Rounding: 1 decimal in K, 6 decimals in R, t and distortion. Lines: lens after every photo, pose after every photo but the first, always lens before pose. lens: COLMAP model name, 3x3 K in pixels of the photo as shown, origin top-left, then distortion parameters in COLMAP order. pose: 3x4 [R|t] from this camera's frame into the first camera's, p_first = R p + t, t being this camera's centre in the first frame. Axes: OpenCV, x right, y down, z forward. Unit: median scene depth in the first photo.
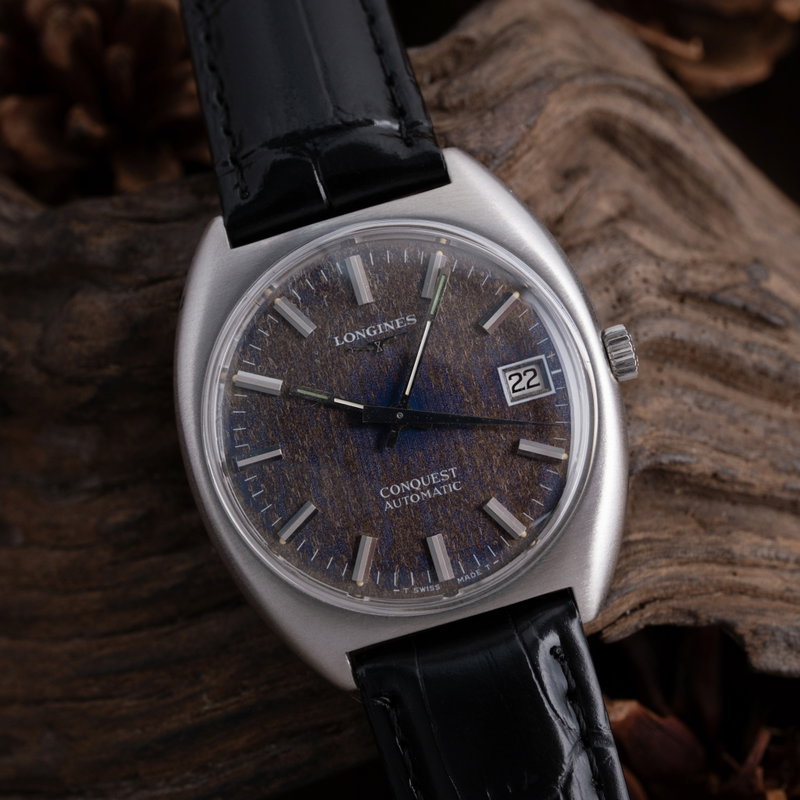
lens RADIAL K [[2137.7, 0, 398.7], [0, 2137.7, 397.5], [0, 0, 1]] dist [0.131391, 0.000000]
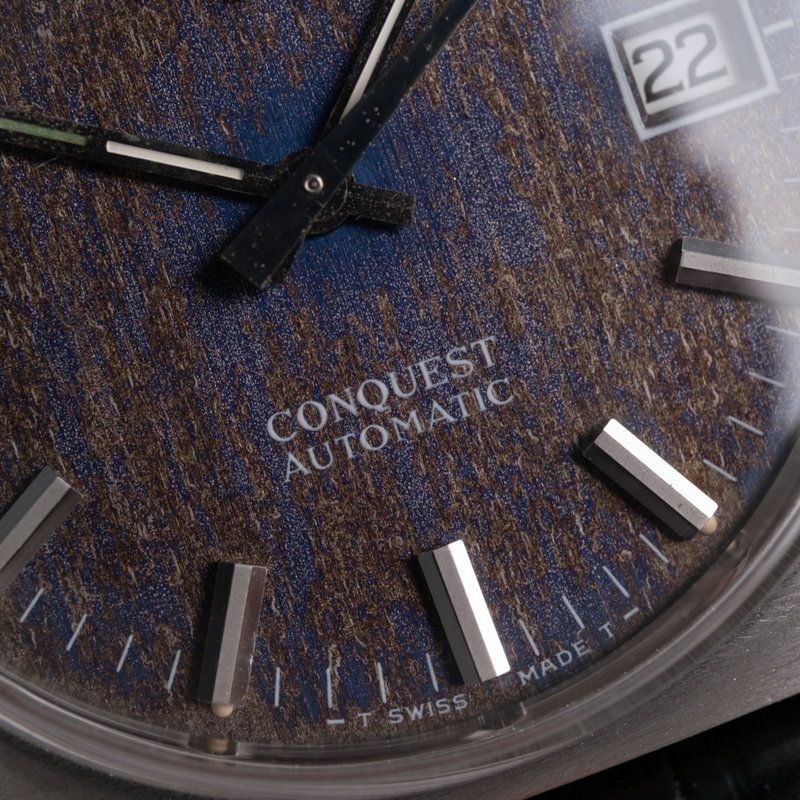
lens RADIAL K [[2137.7, 0, 400.5], [0, 2137.7, 398.2], [0, 0, 1]] dist [0.131391, 0.000000]
pose [[0.991673, -0.063782, 0.111879, -0.024689], [0.058954, 0.997203, 0.045944, 0.026091], [-0.114496, -0.038965, 0.992659, 0.670709]]
